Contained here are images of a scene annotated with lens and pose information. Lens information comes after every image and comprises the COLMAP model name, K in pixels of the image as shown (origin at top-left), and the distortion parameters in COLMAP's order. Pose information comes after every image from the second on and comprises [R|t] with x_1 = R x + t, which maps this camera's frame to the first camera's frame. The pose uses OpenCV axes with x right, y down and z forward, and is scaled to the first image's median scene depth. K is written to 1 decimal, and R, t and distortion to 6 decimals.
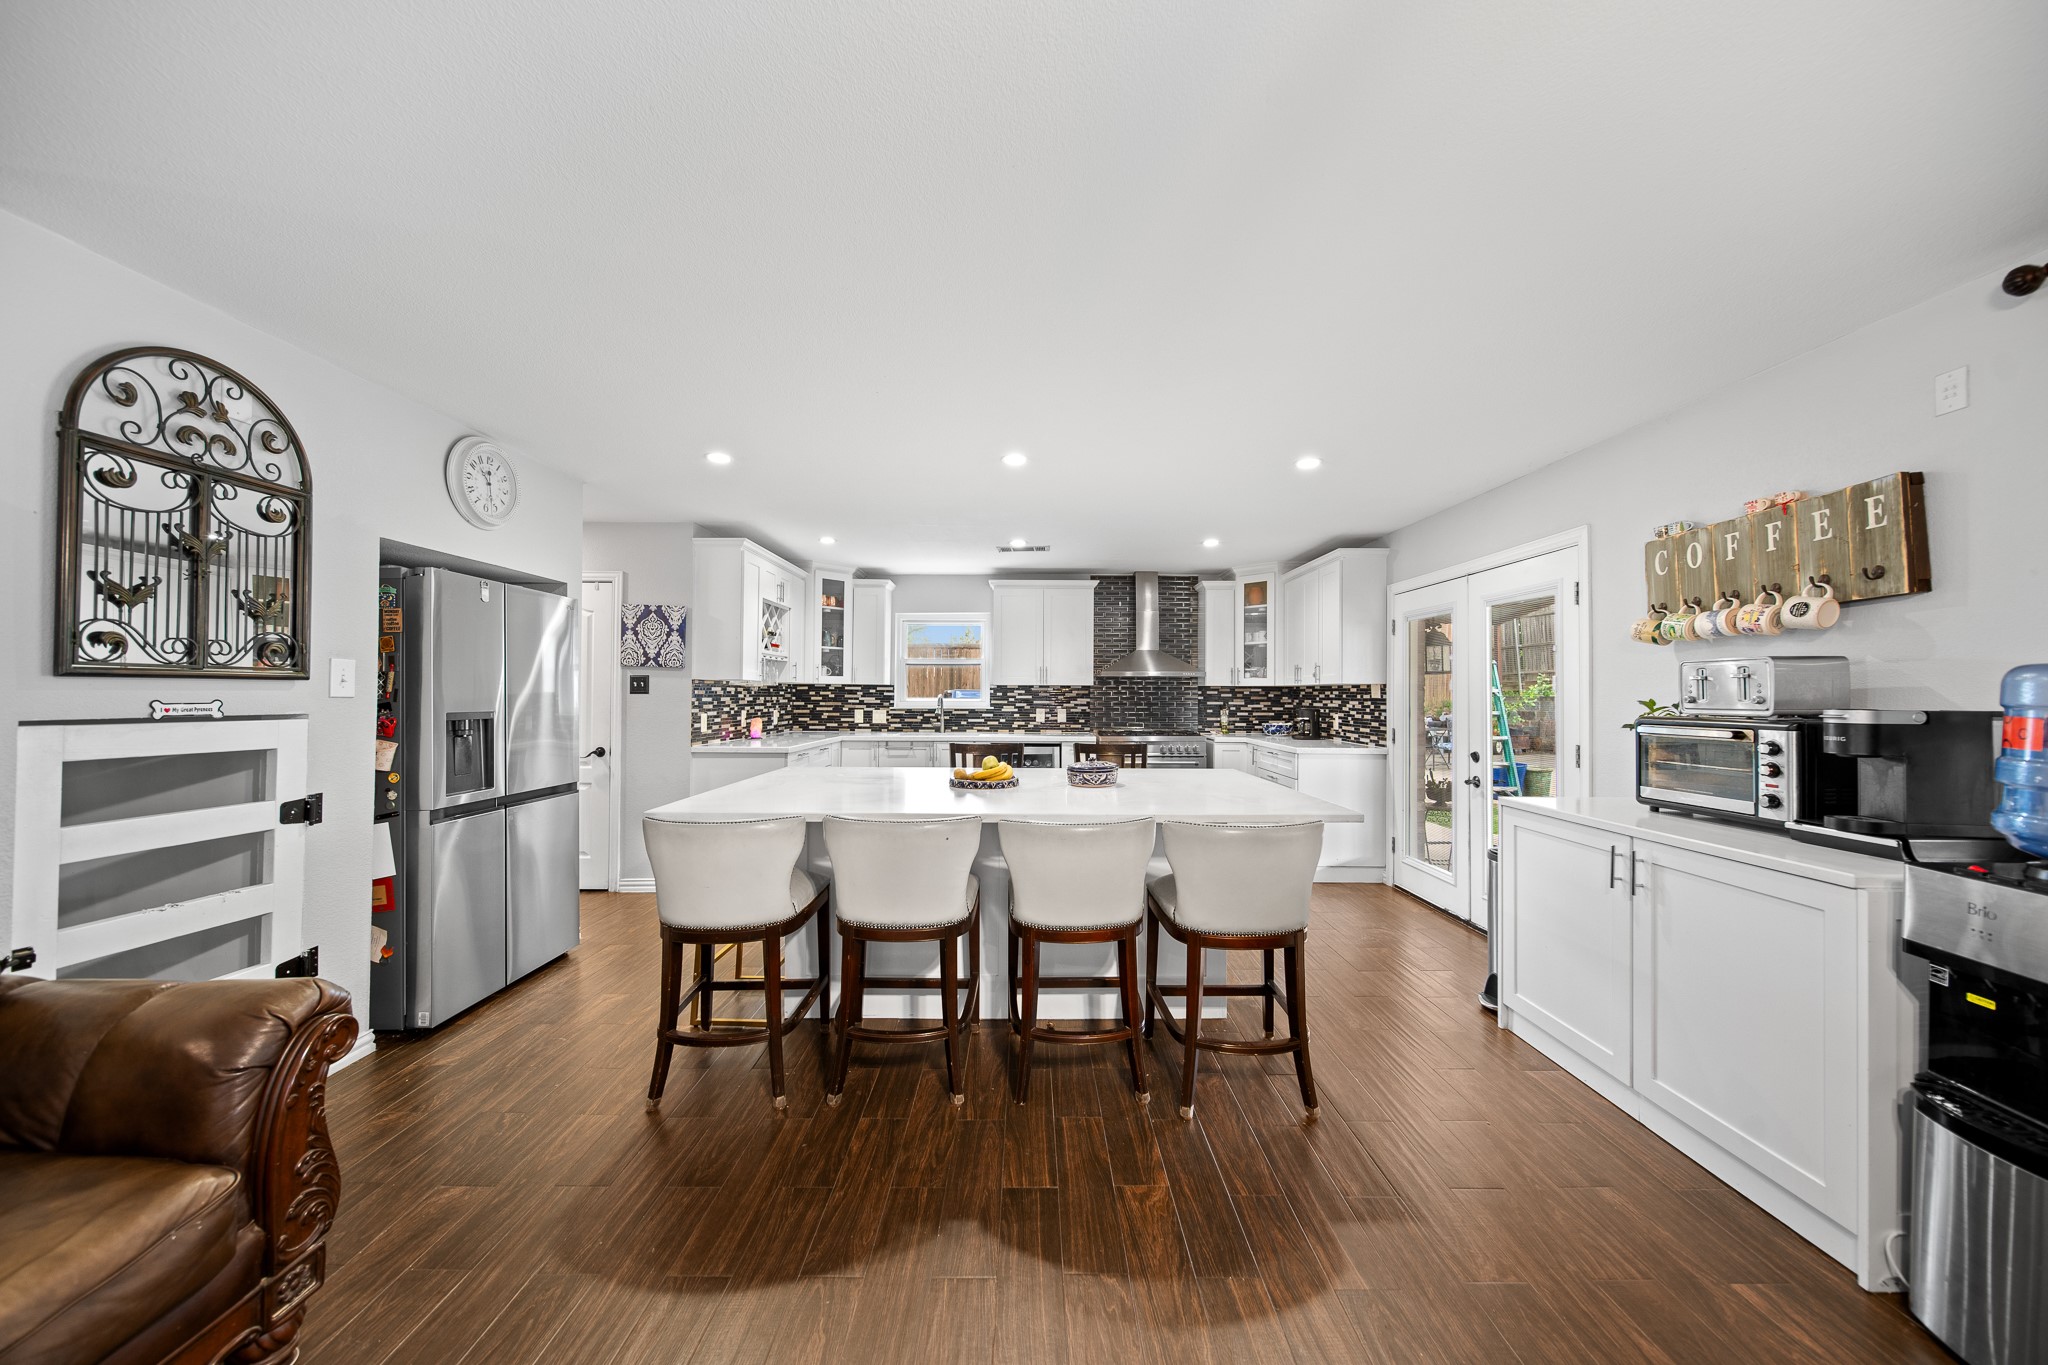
lens RADIAL K [[717.8, 0, 1021.9], [0, 717.8, 682.8], [0, 0, 1]] dist [0.001194, -0.001471]
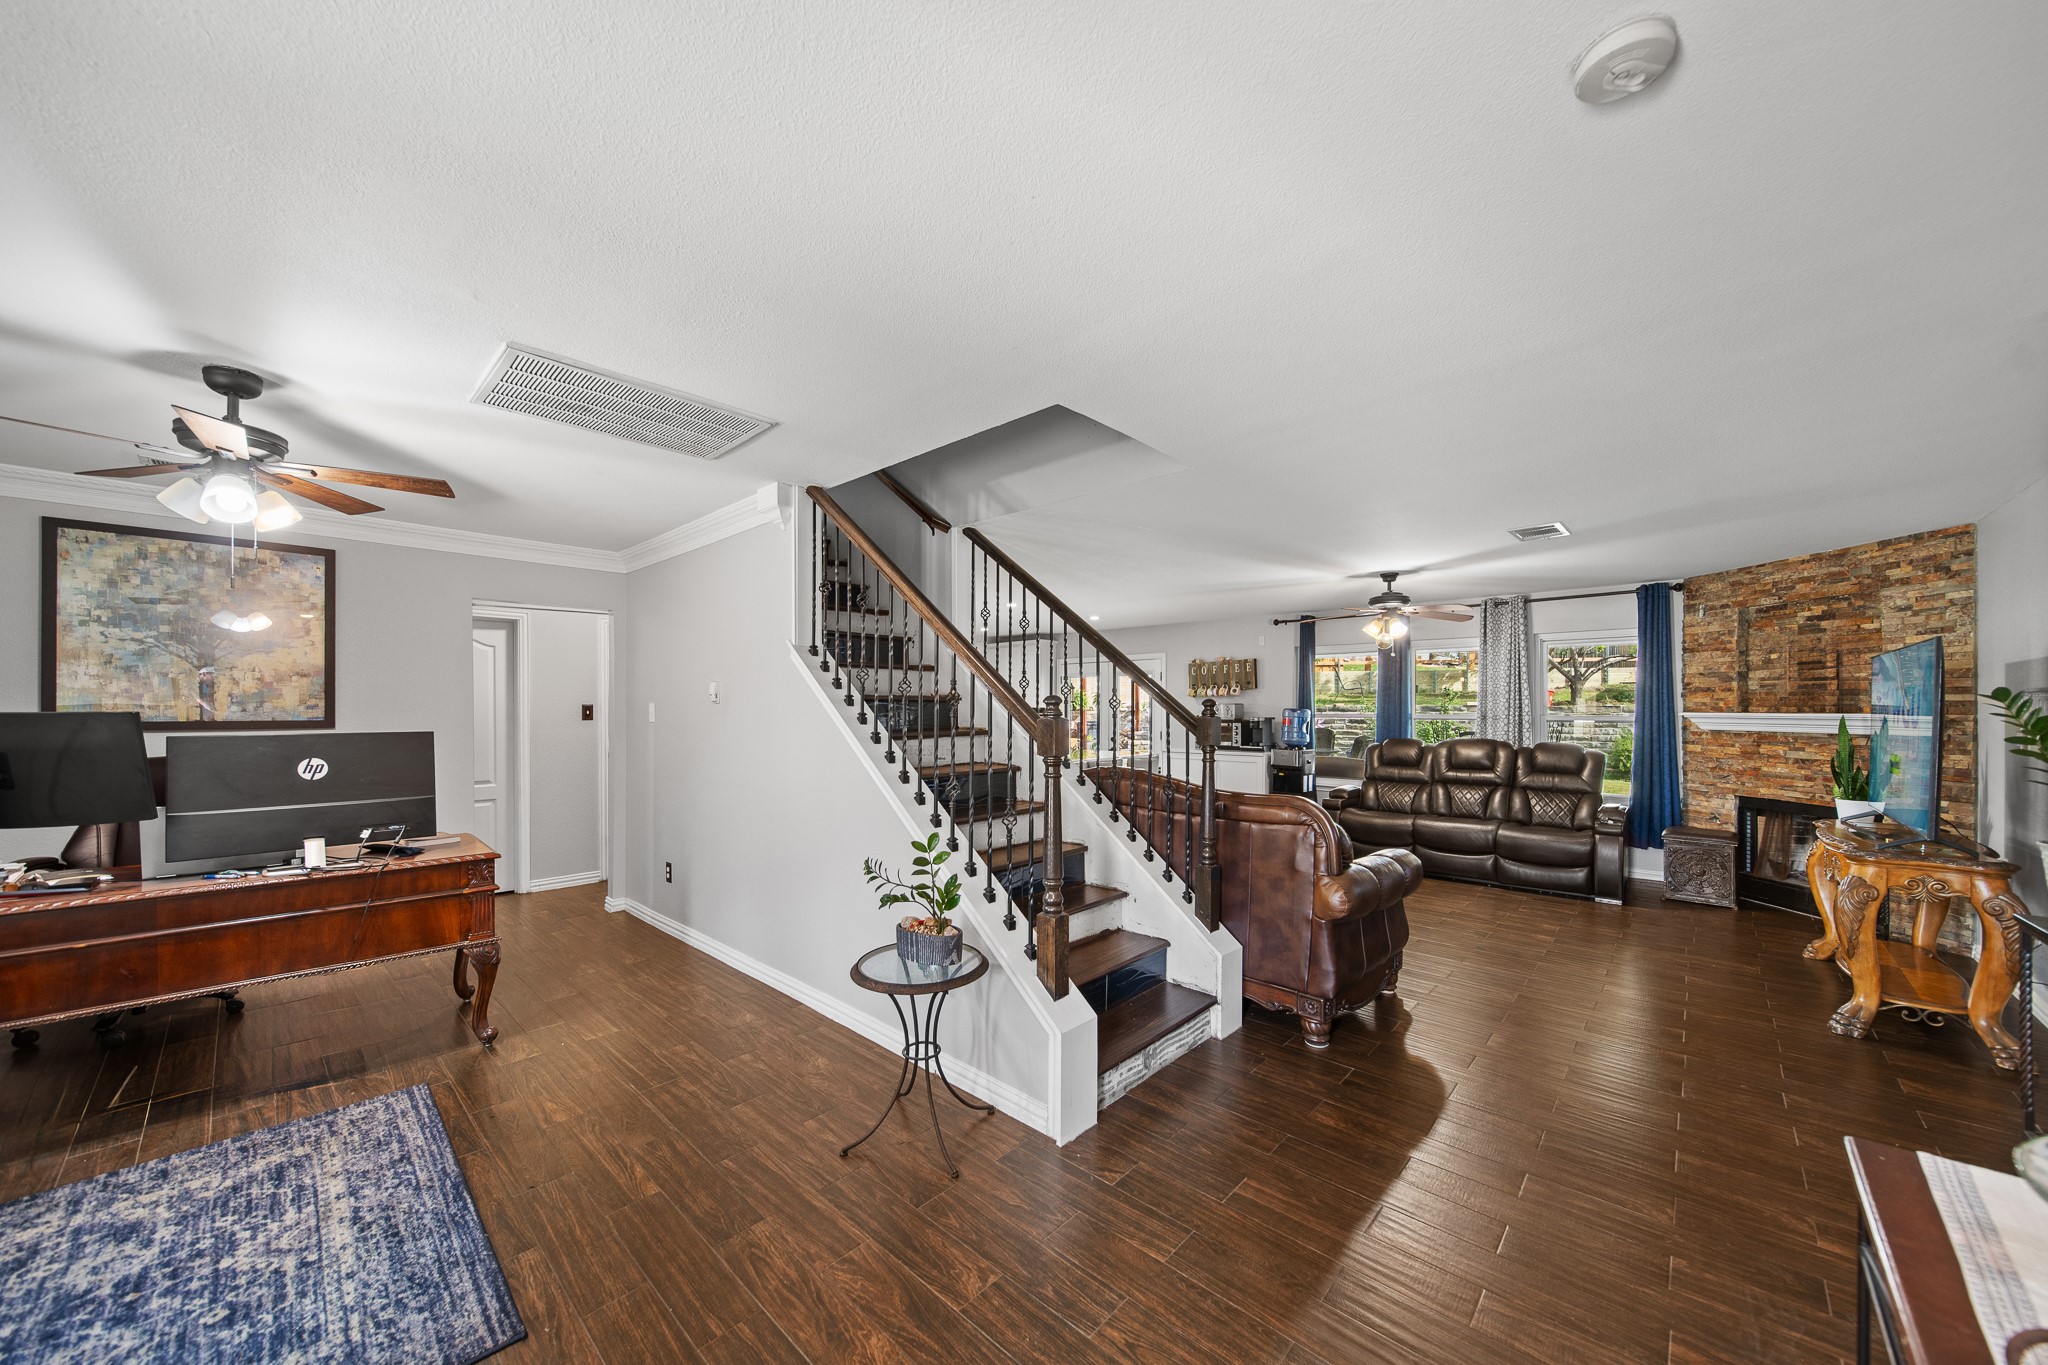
lens RADIAL K [[732.3, 0, 1022.8], [0, 732.3, 712.4], [0, 0, 1]] dist [-0.000229, -0.001270]
pose [[0.678441, -0.009203, 0.734597, -1.049946], [-0.007235, 0.999789, 0.019208, -0.023503], [-0.734619, -0.018346, 0.678232, -0.331278]]
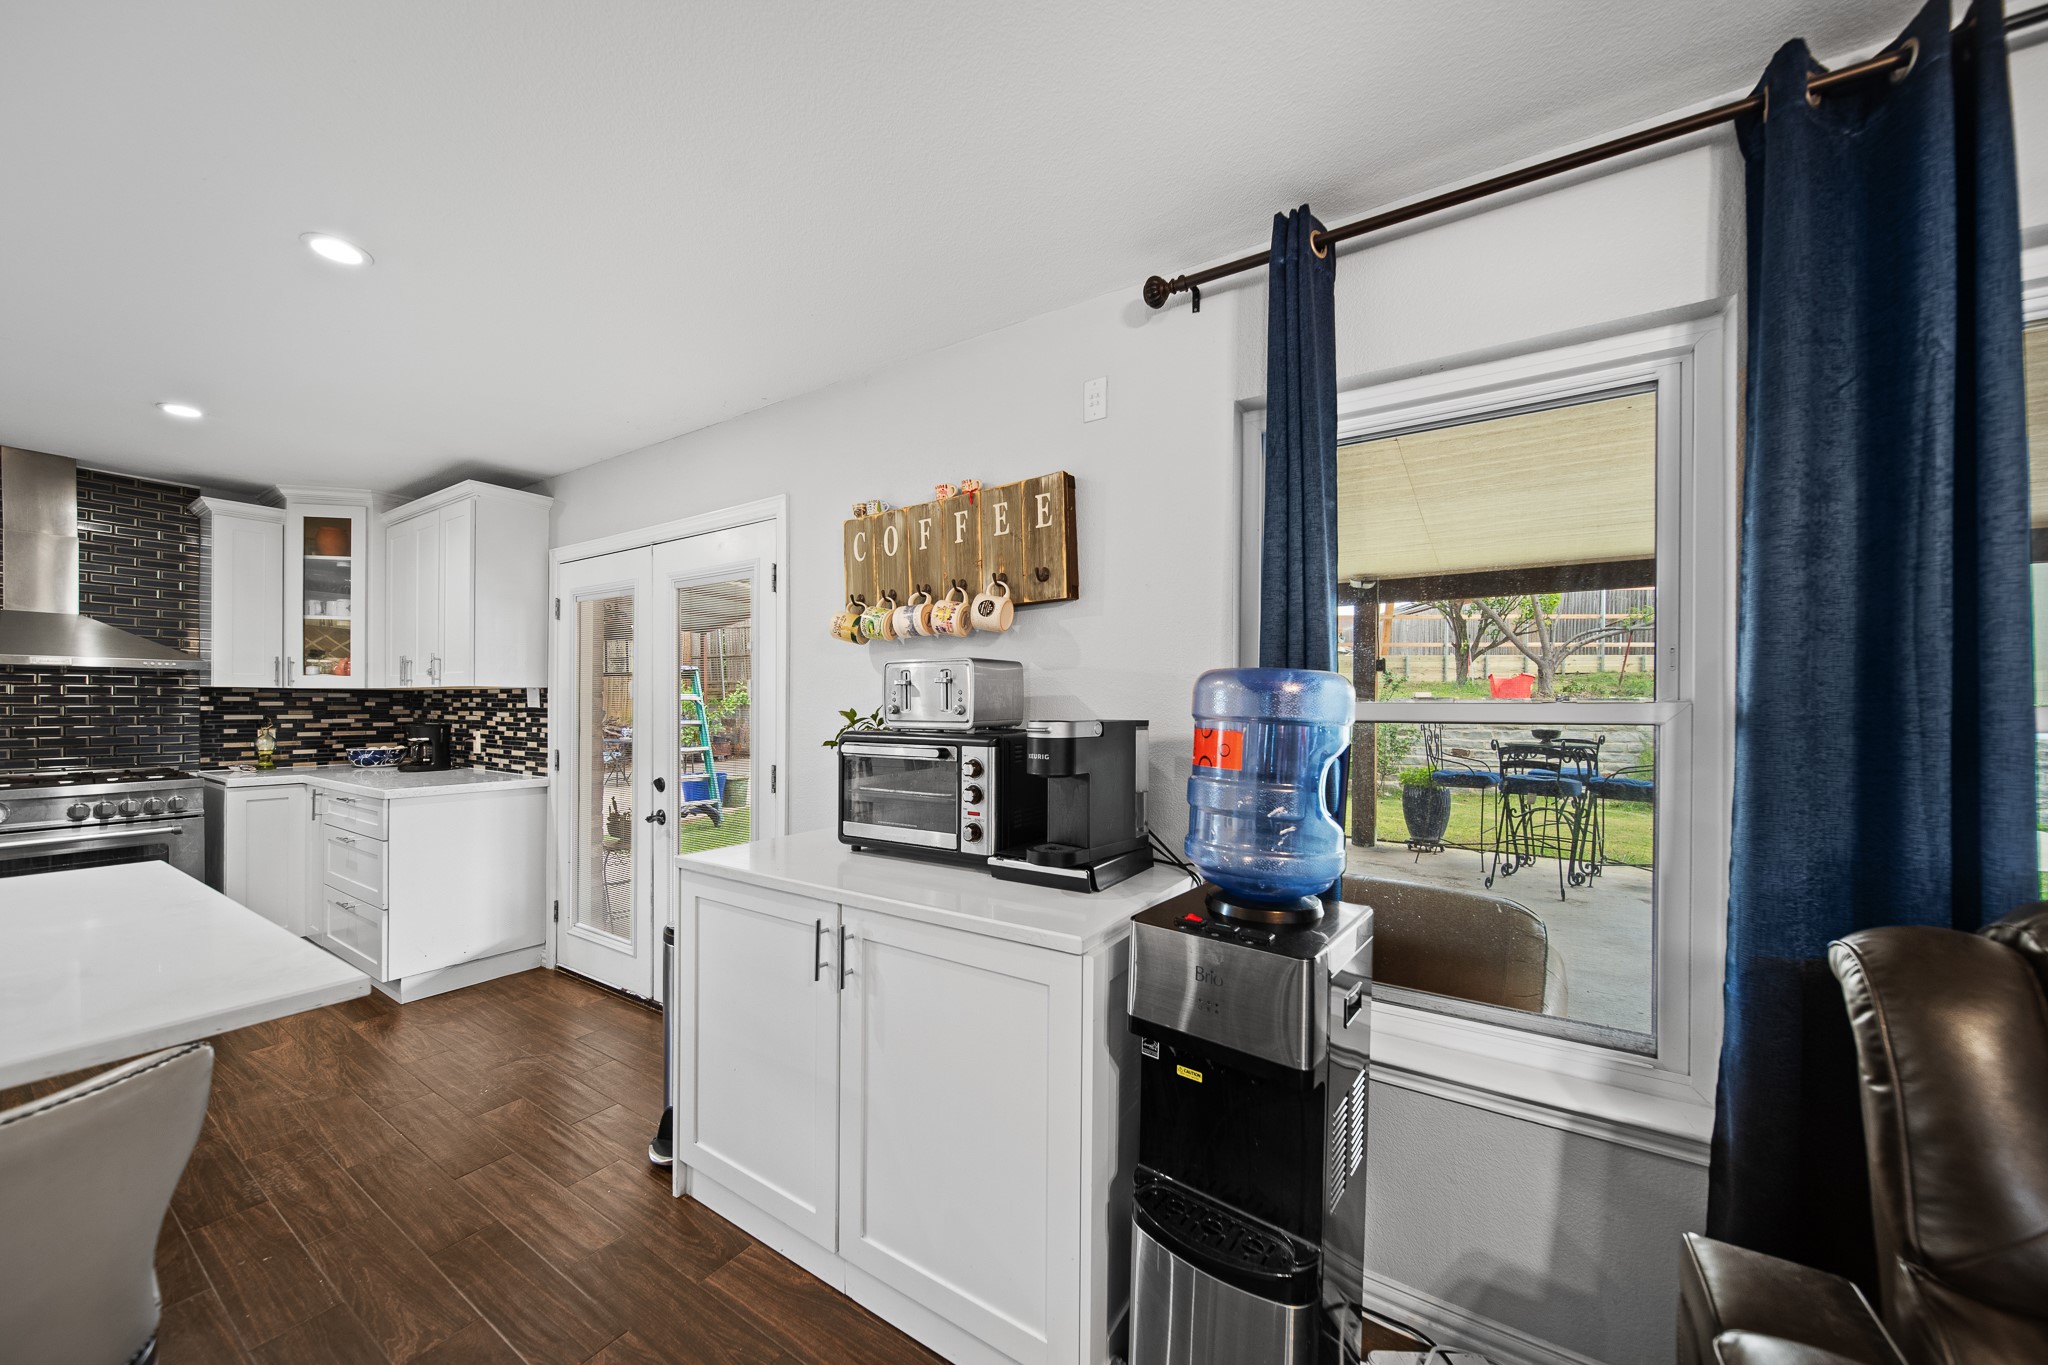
lens RADIAL K [[732.3, 0, 1035.1], [0, 732.3, 708.3], [0, 0, 1]] dist [-0.000229, -0.001270]
pose [[0.534359, -0.005891, 0.845237, 0.146983], [-0.014827, 0.999757, 0.016341, 0.002870], [-0.845127, -0.021264, 0.534142, 0.195514]]
